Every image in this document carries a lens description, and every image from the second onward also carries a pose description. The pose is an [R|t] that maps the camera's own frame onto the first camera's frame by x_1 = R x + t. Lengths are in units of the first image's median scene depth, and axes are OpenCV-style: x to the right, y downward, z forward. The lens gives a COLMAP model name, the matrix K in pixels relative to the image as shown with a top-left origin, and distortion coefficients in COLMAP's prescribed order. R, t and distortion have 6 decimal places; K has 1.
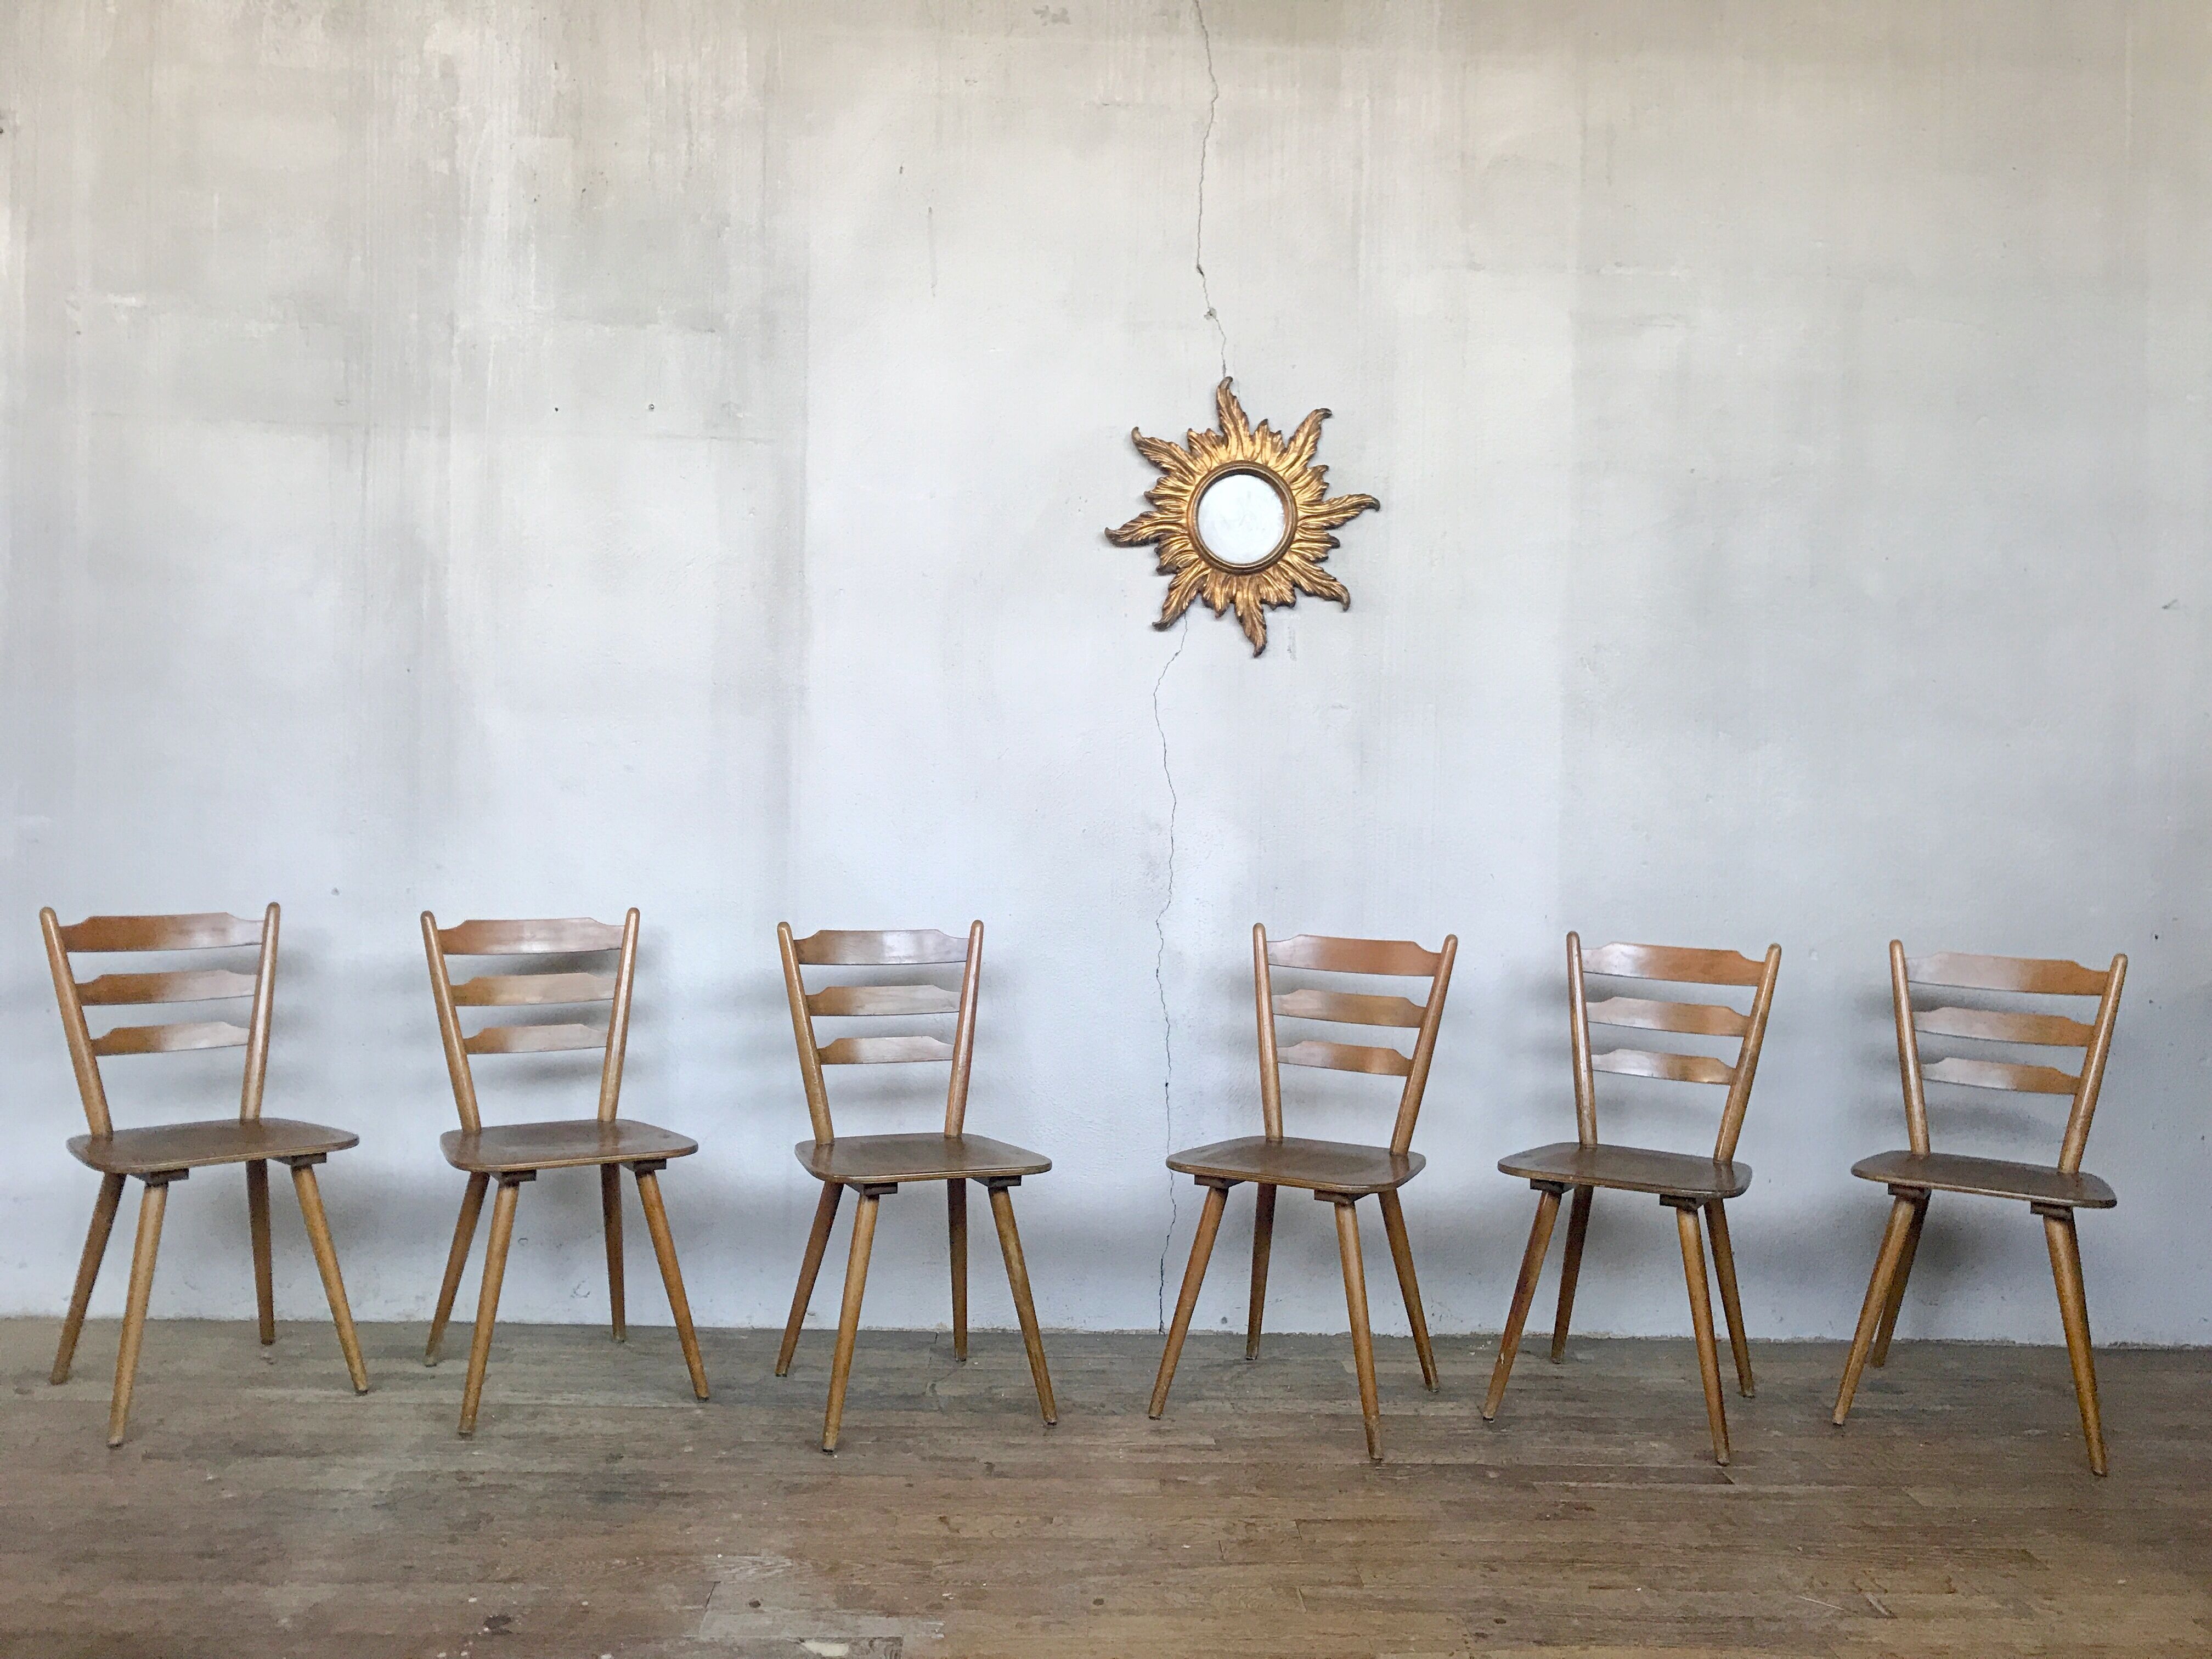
lens RADIAL K [[1817.3, 0, 1099.9], [0, 1817.3, 850.6], [0, 0, 1]] dist [0.022074, -0.019868]
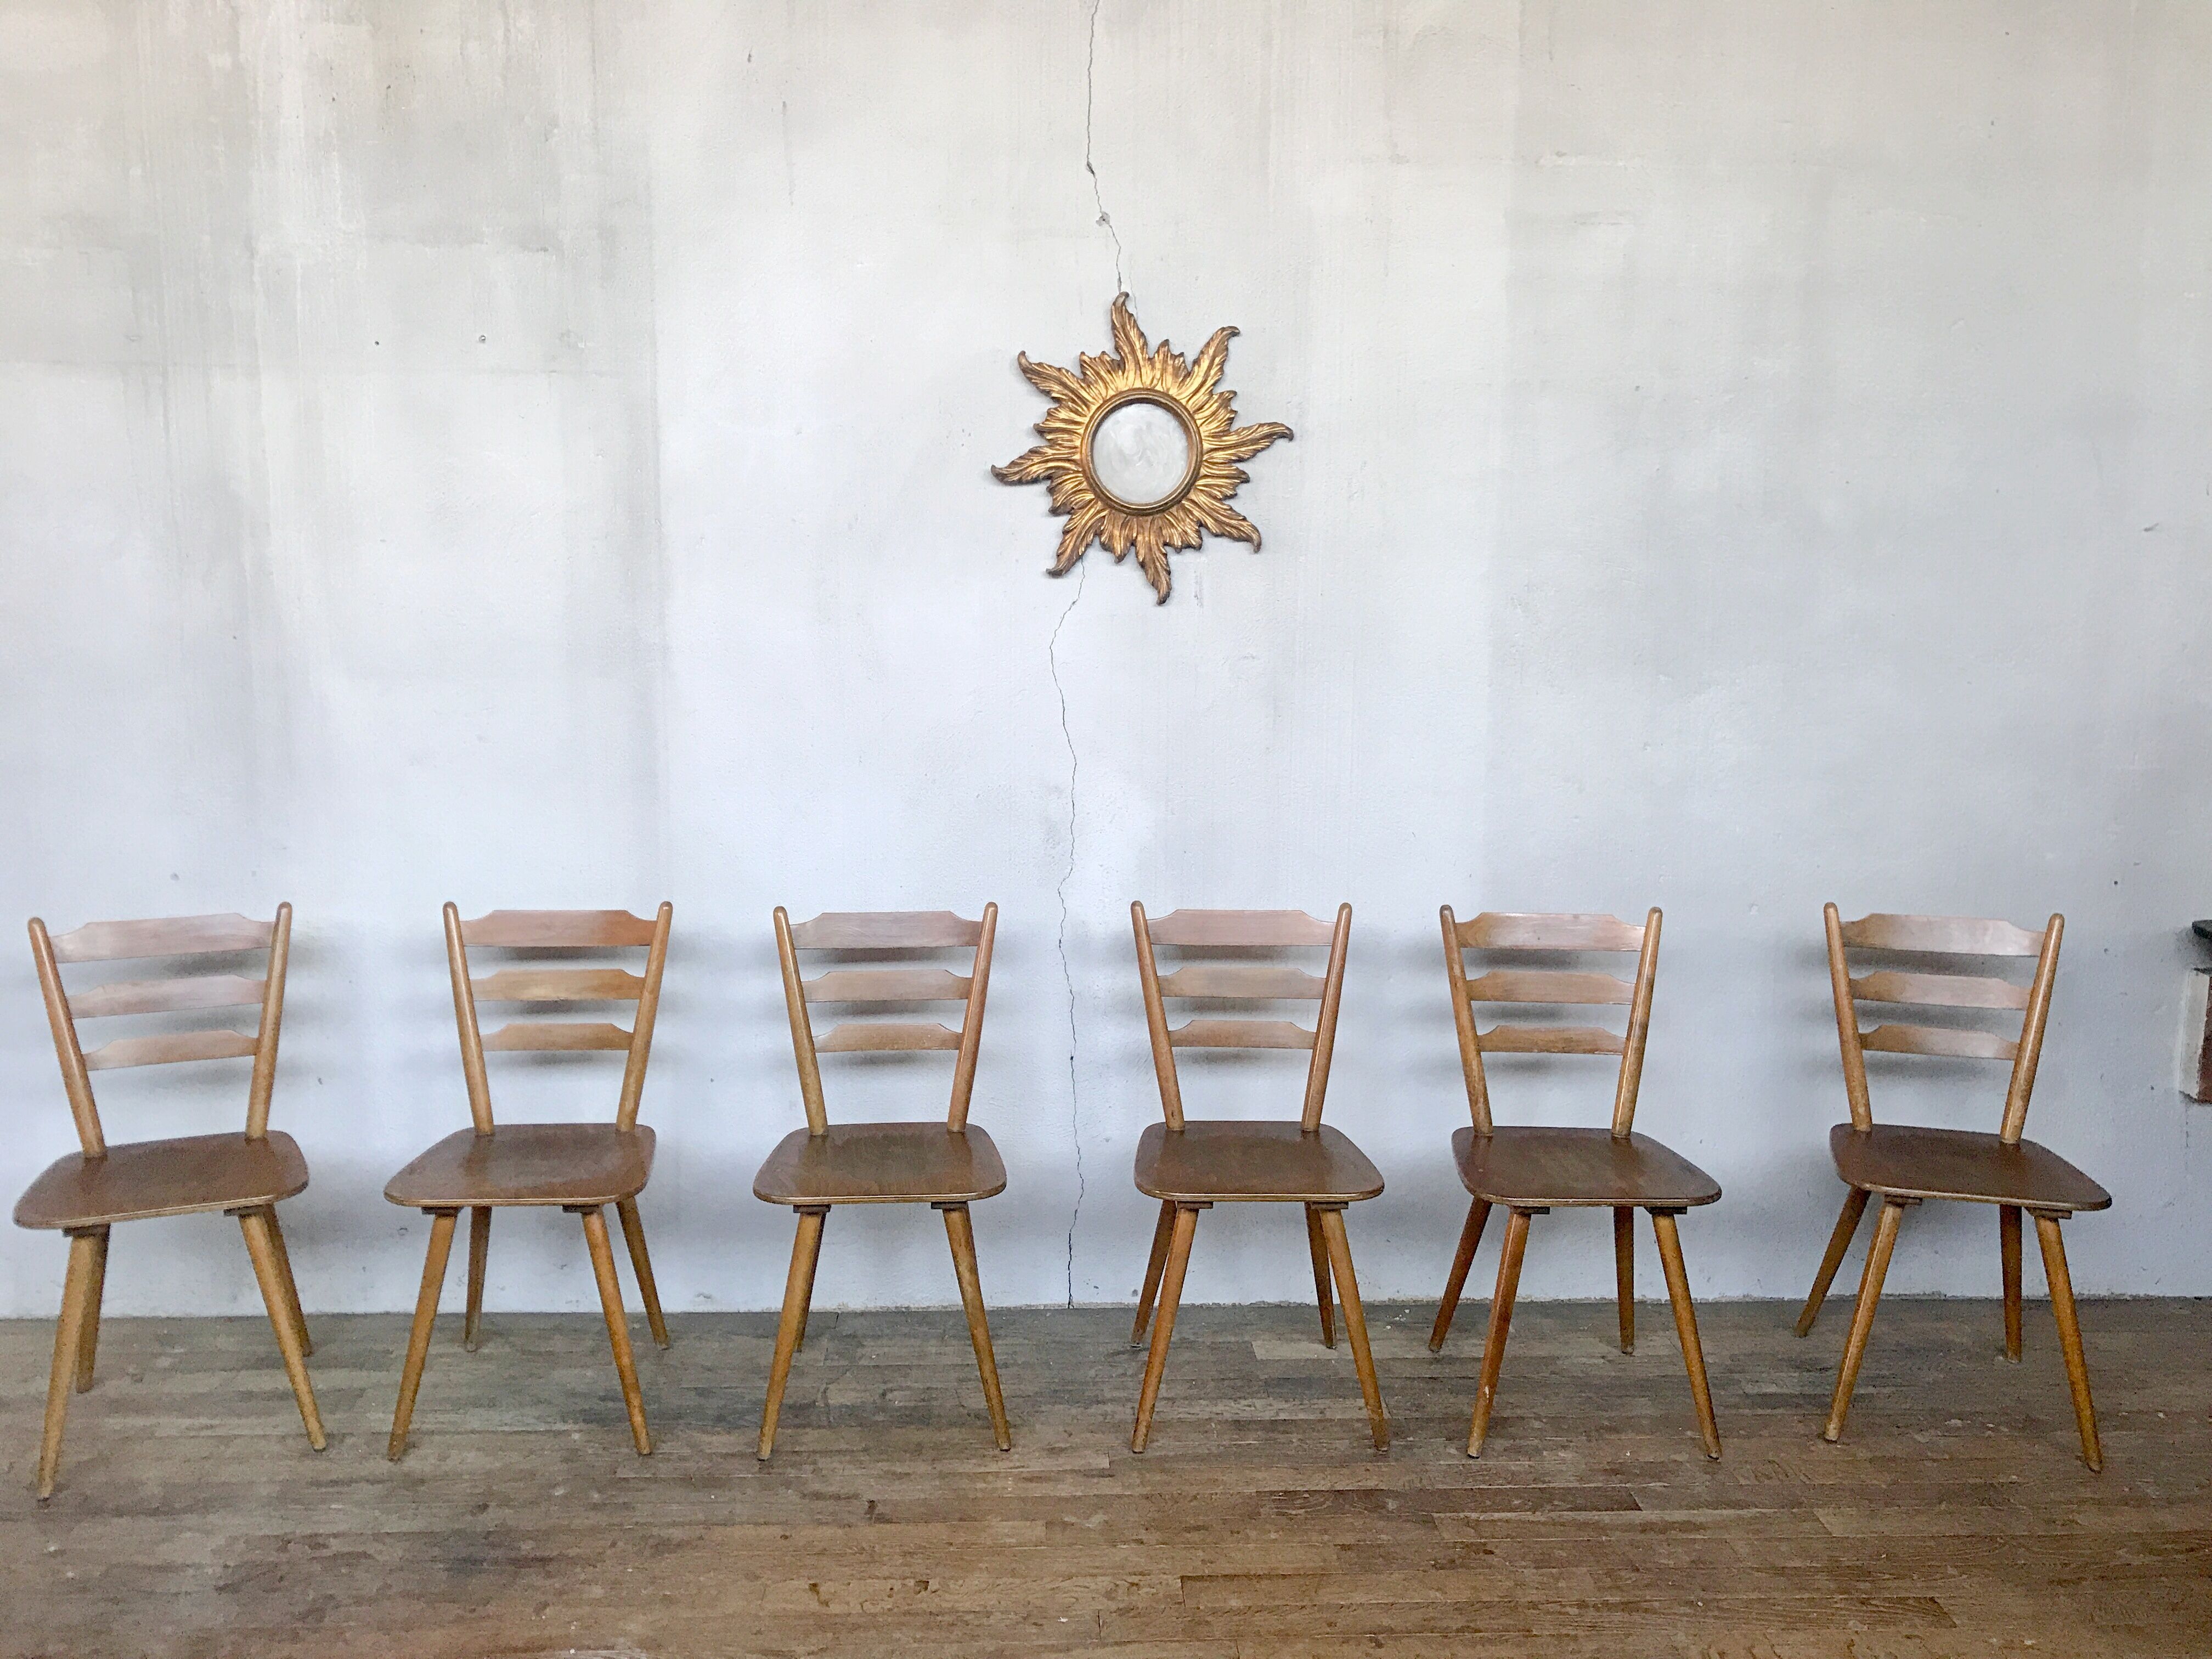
lens RADIAL K [[1817.3, 0, 1106.2], [0, 1817.3, 842.9], [0, 0, 1]] dist [0.022074, -0.019868]
pose [[0.999840, -0.016702, 0.006394, 0.051434], [0.015700, 0.990938, 0.133402, -0.111137], [-0.008564, -0.133280, 0.991041, 0.072918]]
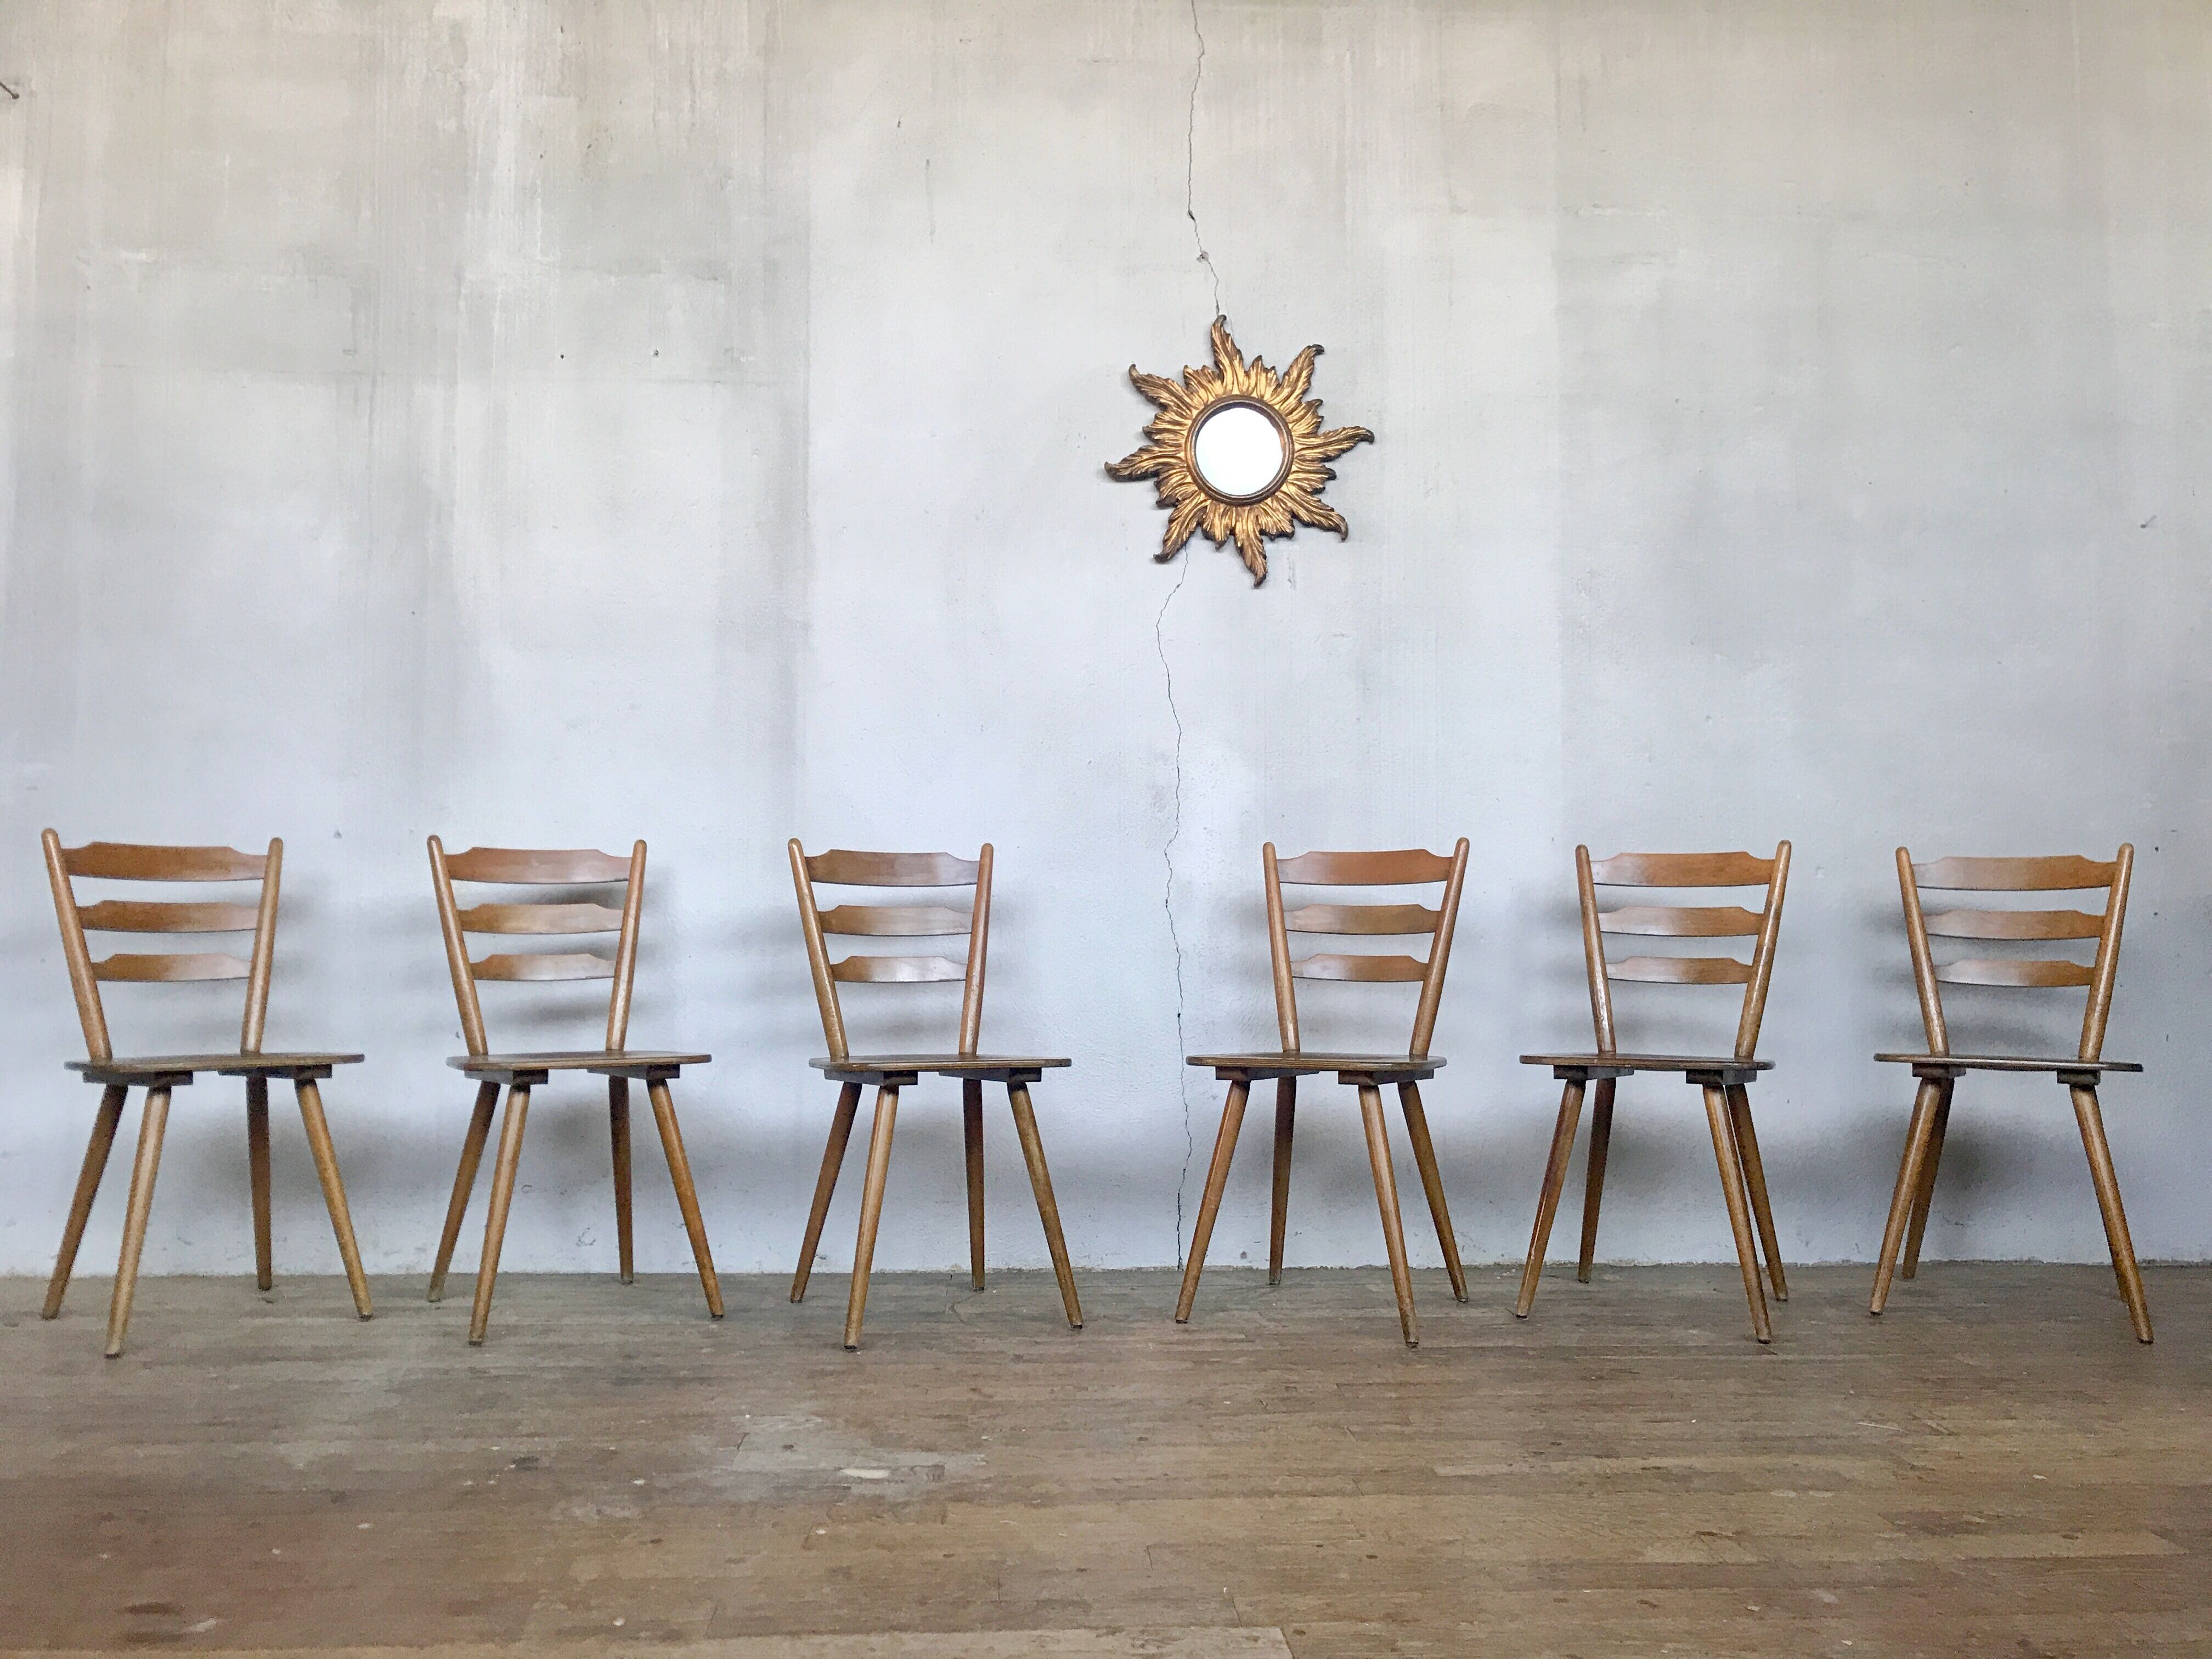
lens RADIAL K [[1817.3, 0, 1096.3], [0, 1817.3, 852.5], [0, 0, 1]] dist [0.022074, -0.019868]
pose [[0.999632, -0.021238, 0.016852, -0.023651], [0.022497, 0.996667, -0.078415, 0.118976], [-0.015131, 0.078765, 0.996778, 0.005692]]
